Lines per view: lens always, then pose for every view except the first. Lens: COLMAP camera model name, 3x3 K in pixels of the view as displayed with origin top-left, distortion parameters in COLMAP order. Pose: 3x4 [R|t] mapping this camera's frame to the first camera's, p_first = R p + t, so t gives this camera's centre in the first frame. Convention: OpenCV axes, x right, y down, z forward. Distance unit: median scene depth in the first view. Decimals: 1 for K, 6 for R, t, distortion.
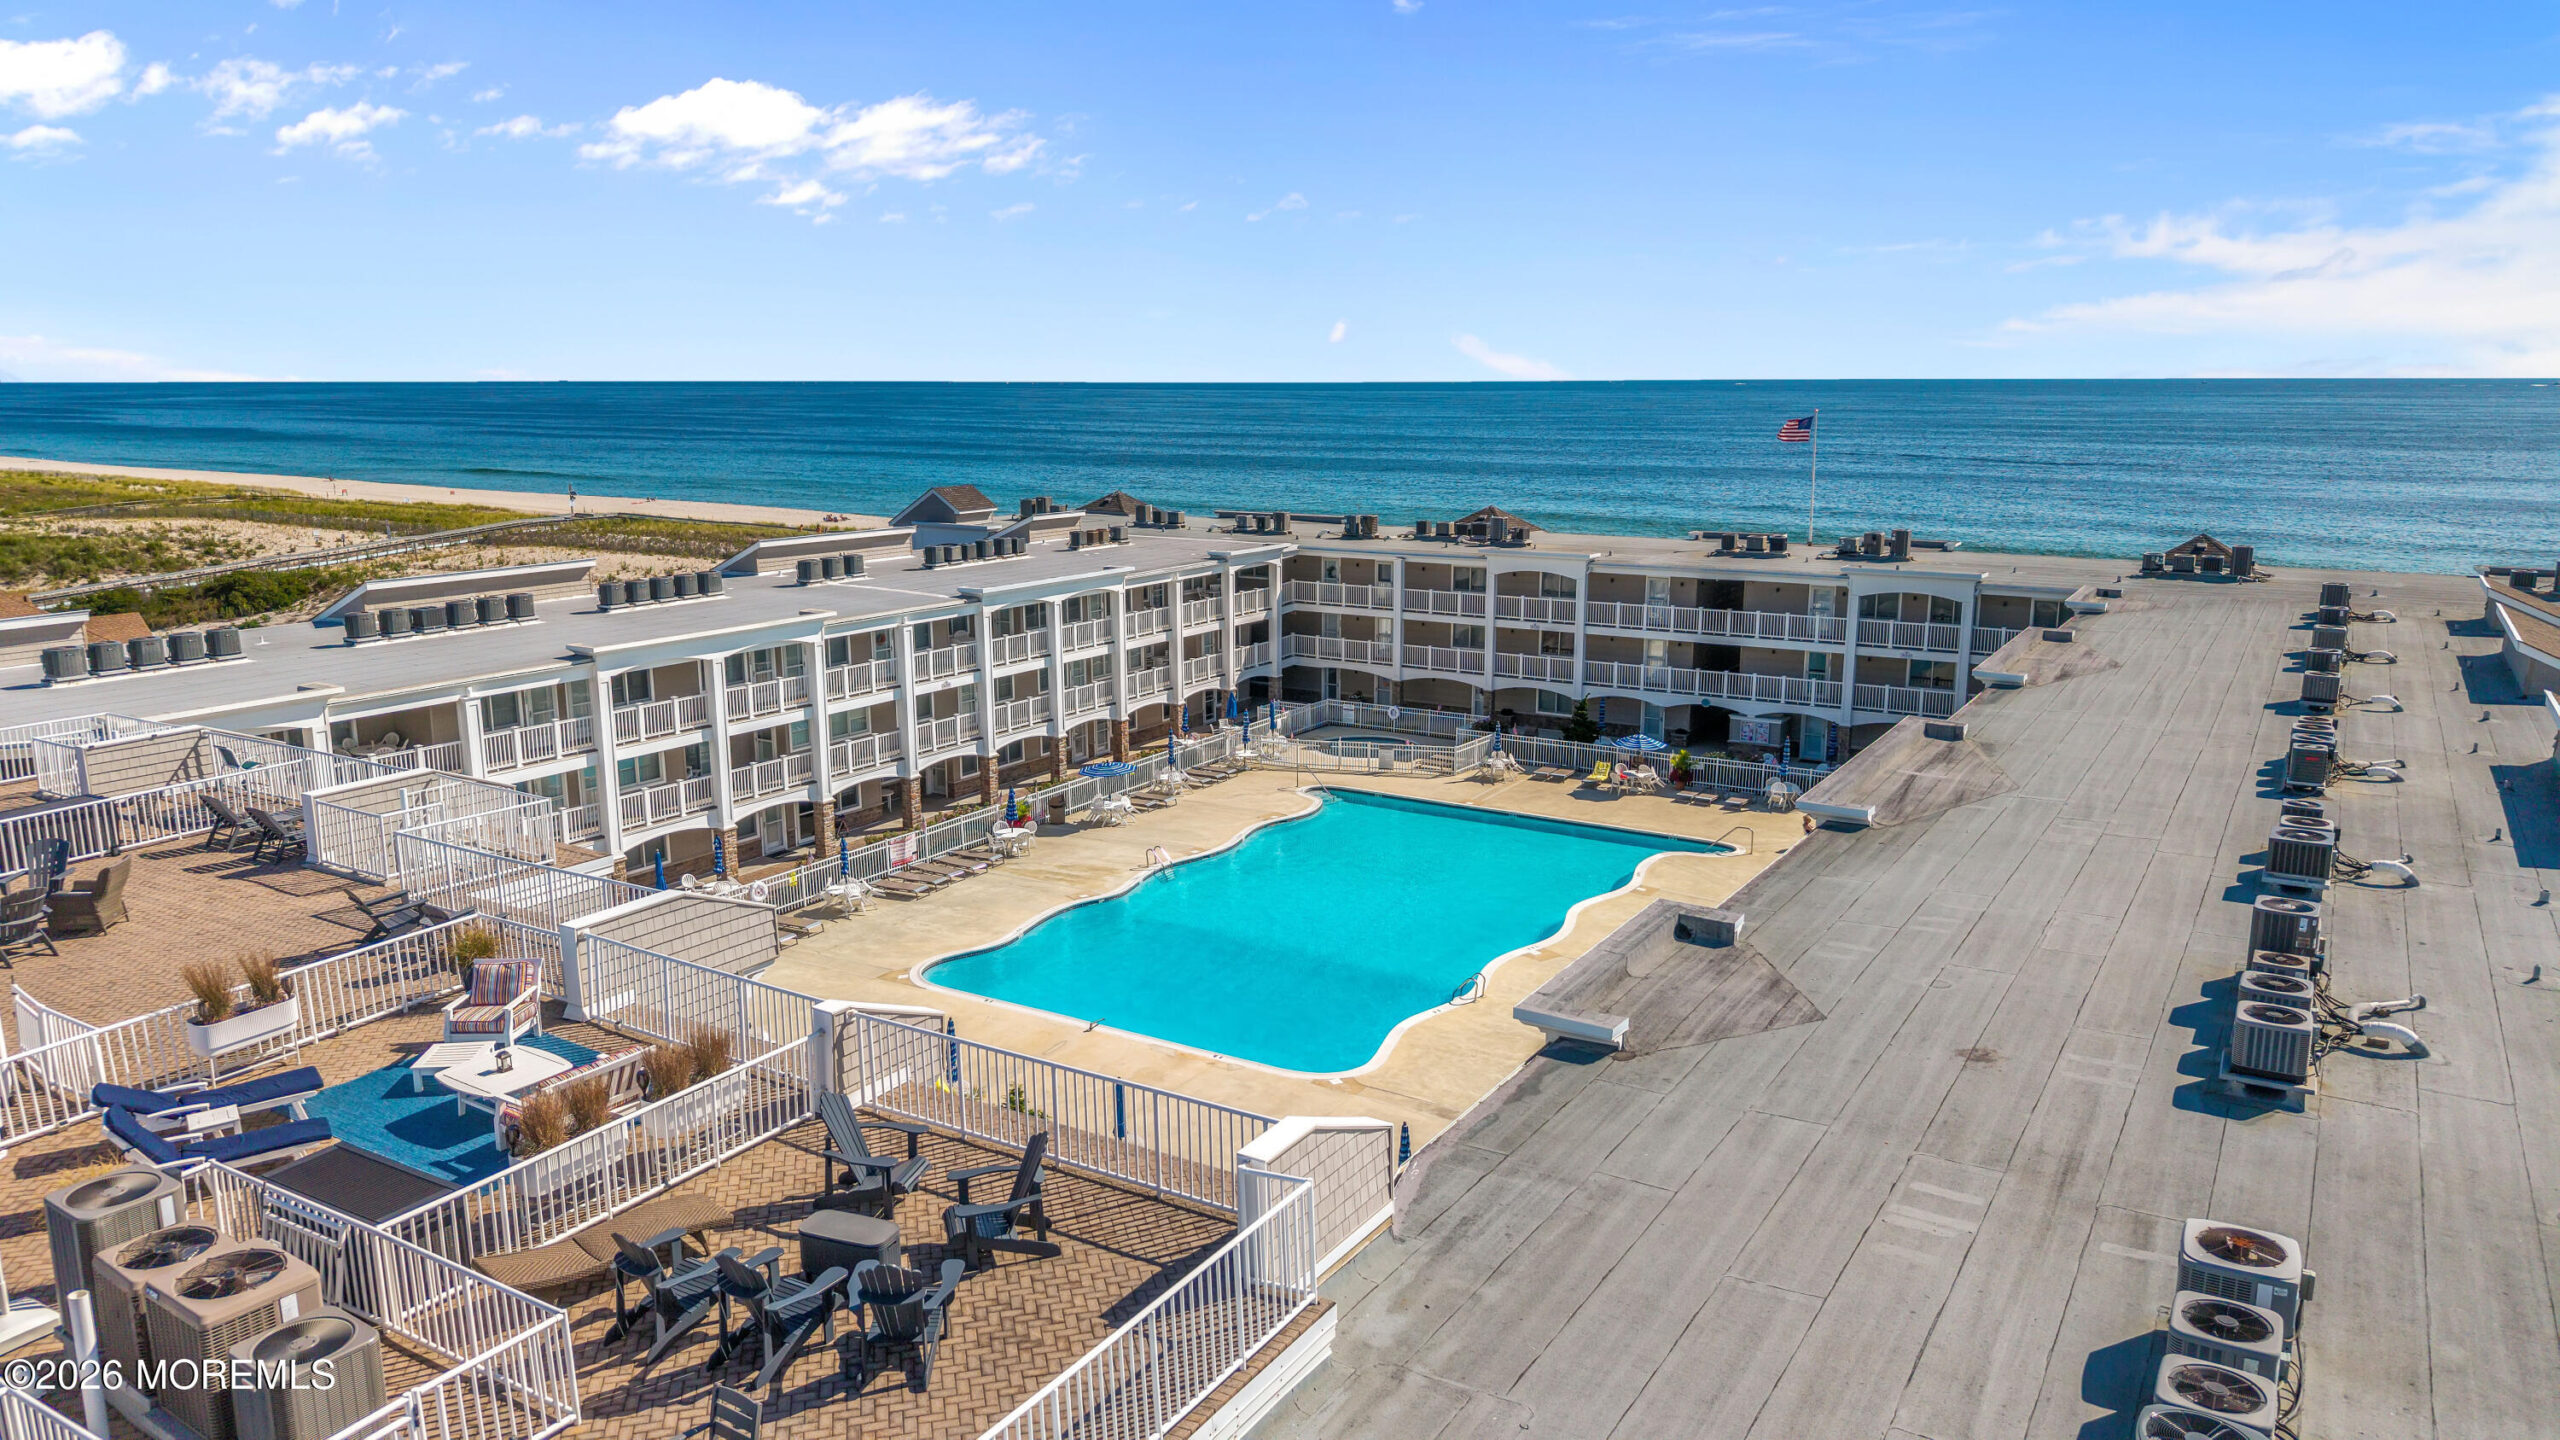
lens RADIAL K [[1720.1, 0, 1278.9], [0, 1720.1, 788.3], [0, 0, 1]] dist [-0.035797, 0.002037]
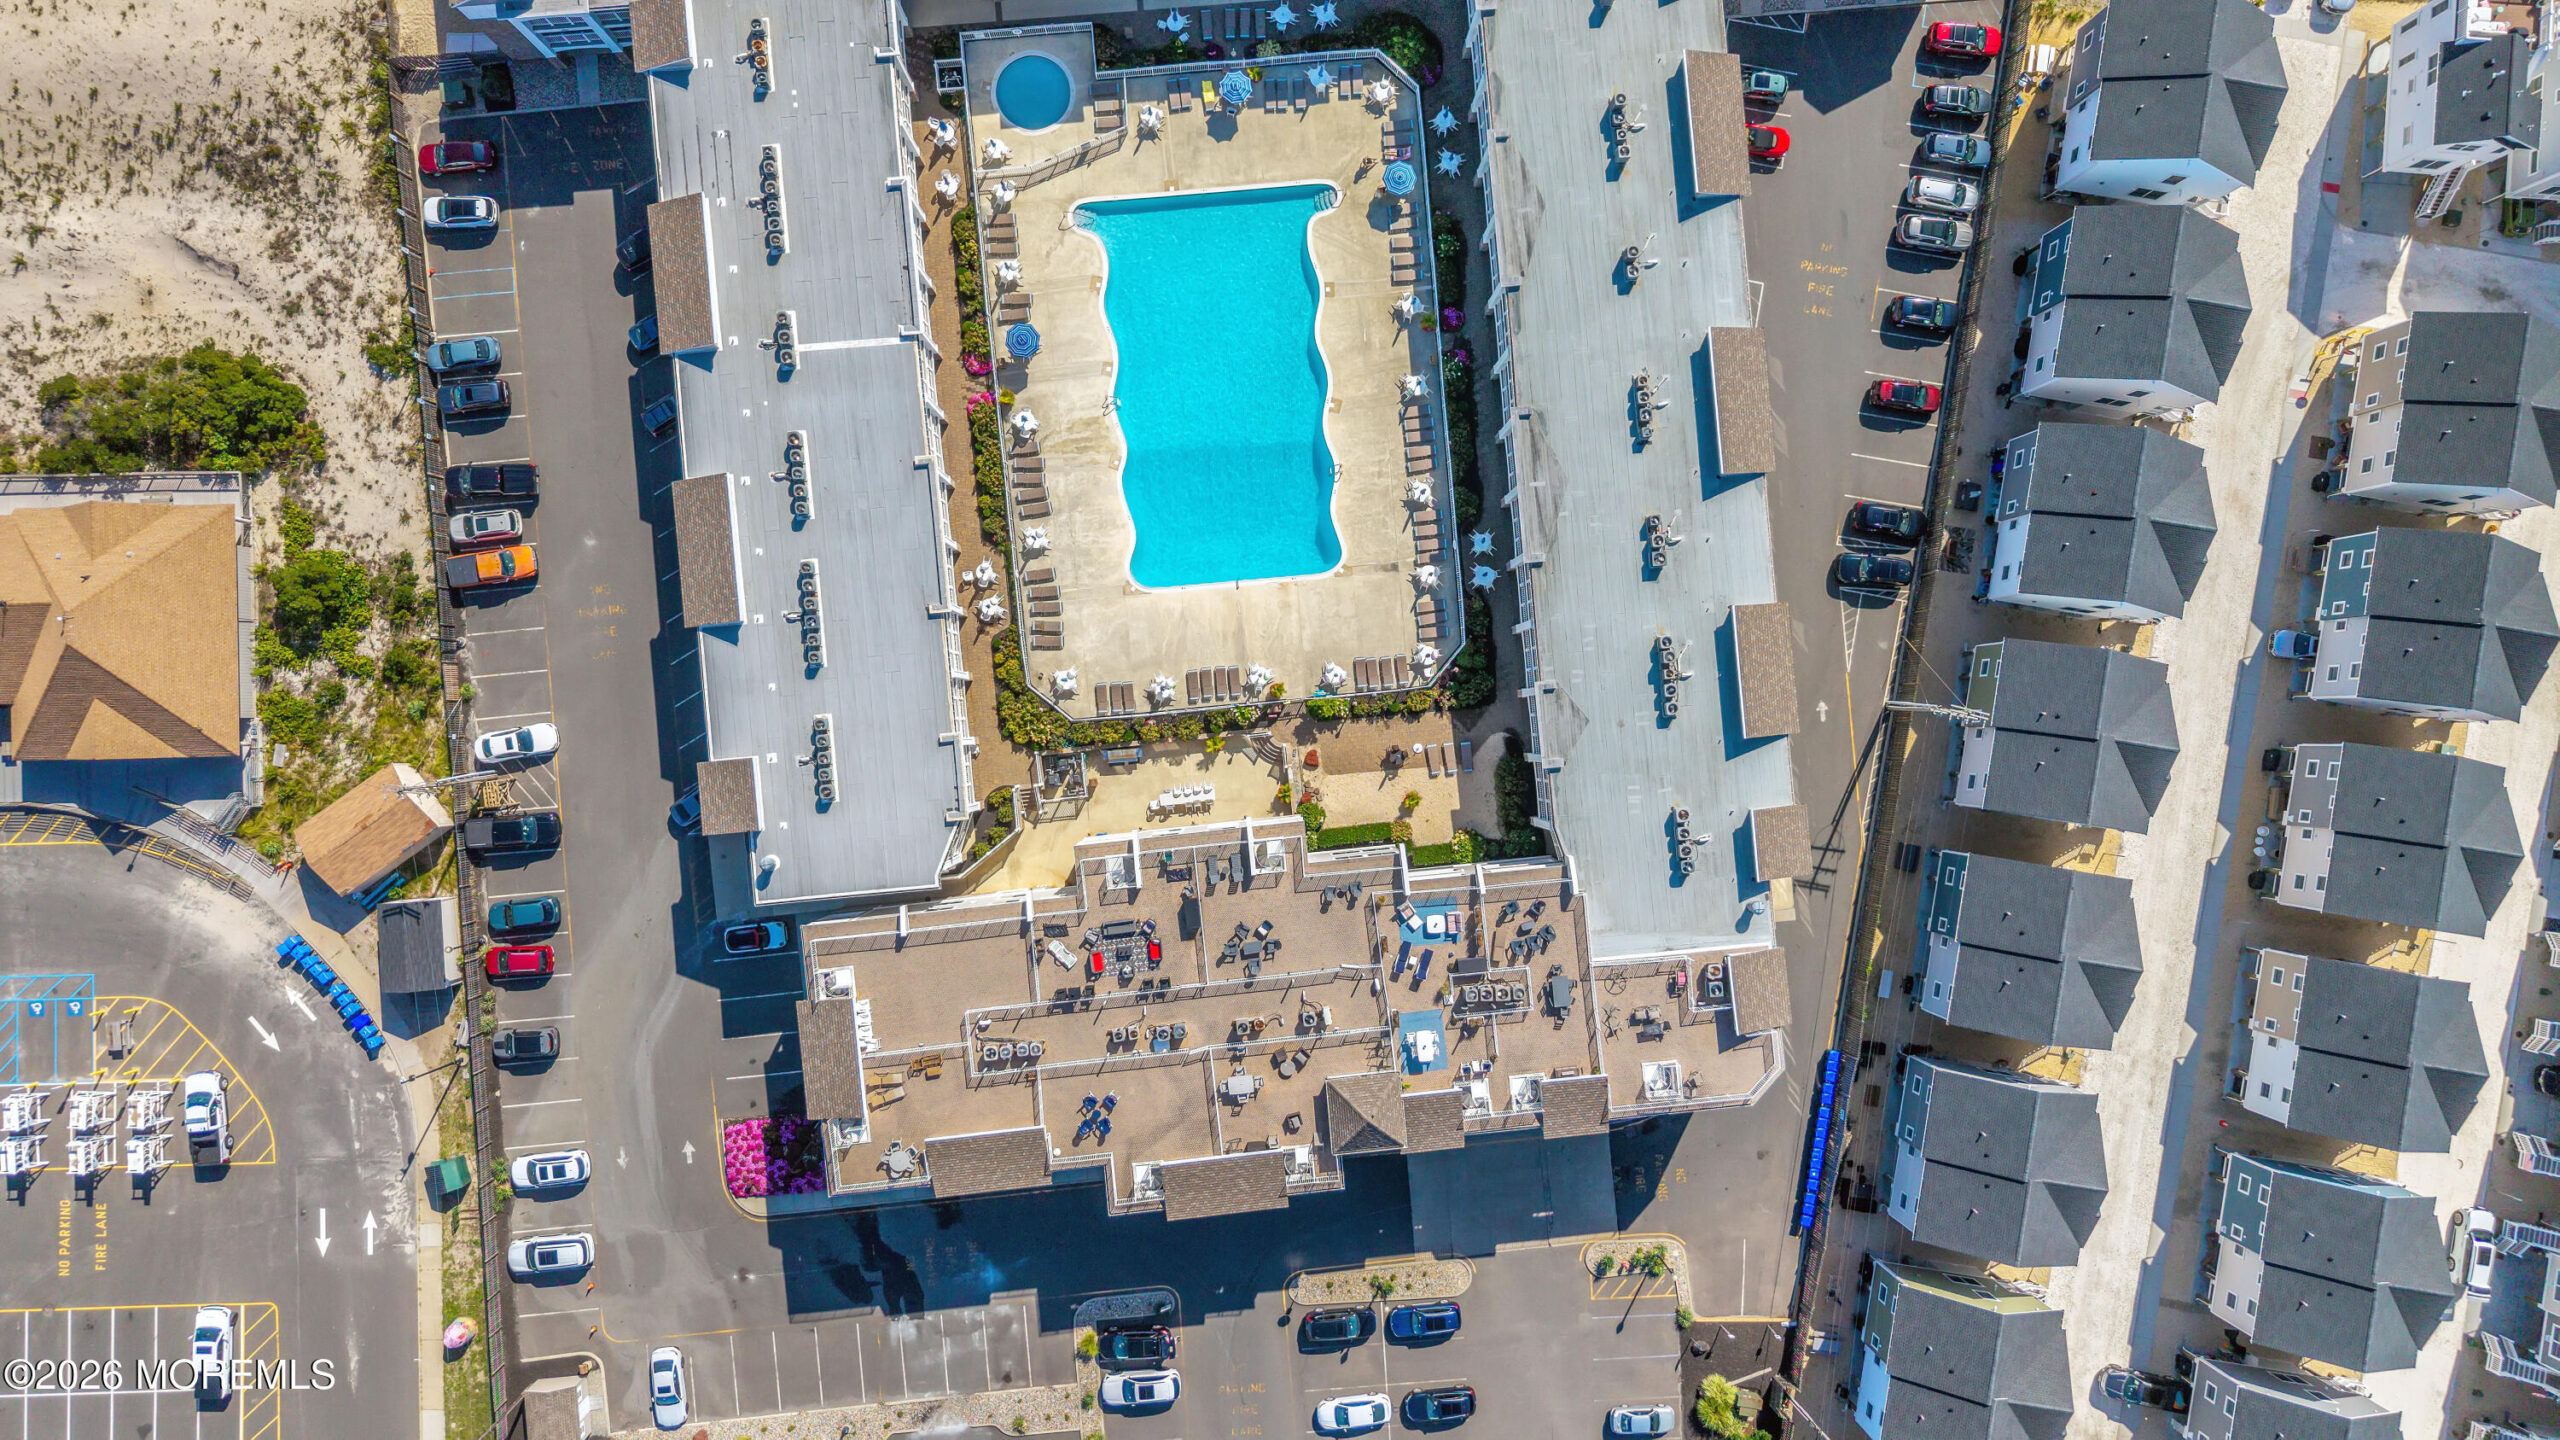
lens RADIAL K [[1720.1, 0, 1280.8], [0, 1720.1, 721.9], [0, 0, 1]] dist [-0.035797, 0.002037]
pose [[0.800249, -0.598263, 0.041030, -0.232931], [0.105395, 0.207675, 0.972503, -1.895278], [-0.590334, -0.773920, 0.229246, 0.167522]]
